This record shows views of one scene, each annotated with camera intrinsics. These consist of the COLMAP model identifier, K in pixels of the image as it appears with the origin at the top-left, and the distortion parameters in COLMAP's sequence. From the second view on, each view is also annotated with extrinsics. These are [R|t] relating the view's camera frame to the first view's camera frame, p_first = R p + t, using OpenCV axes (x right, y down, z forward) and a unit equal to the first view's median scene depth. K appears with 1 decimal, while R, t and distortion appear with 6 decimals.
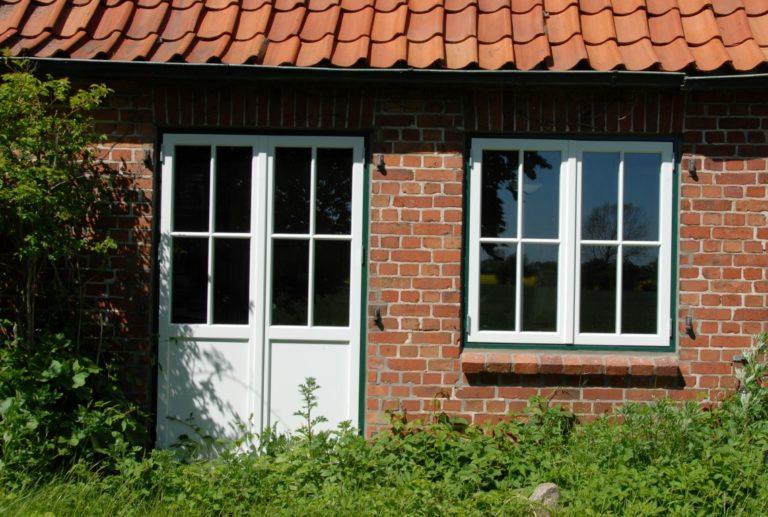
lens RADIAL K [[853.0, 0, 388.1], [0, 853.0, 256.0], [0, 0, 1]] dist [0.007926, 0.000000]
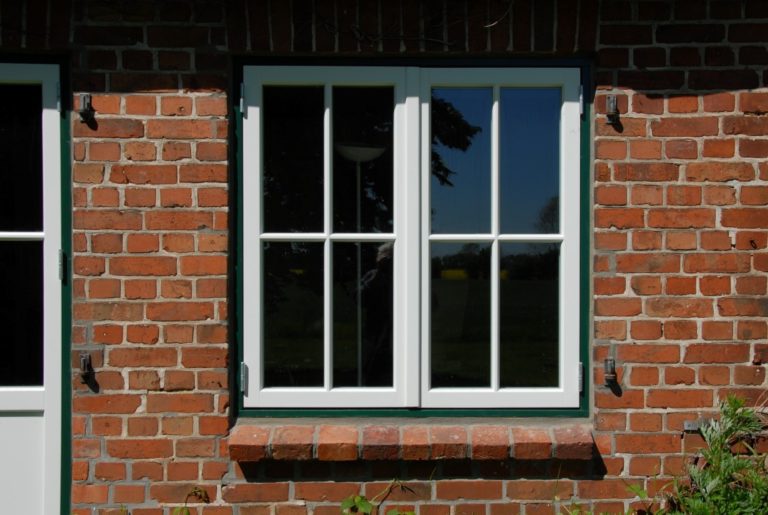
lens RADIAL K [[823.1, 0, 384.7], [0, 823.1, 265.0], [0, 0, 1]] dist [0.032021, 0.000000]
pose [[0.999642, -0.017596, 0.020146, 0.182818], [0.017286, 0.999731, 0.015448, -0.006395], [-0.020412, -0.015094, 0.999678, 0.422976]]
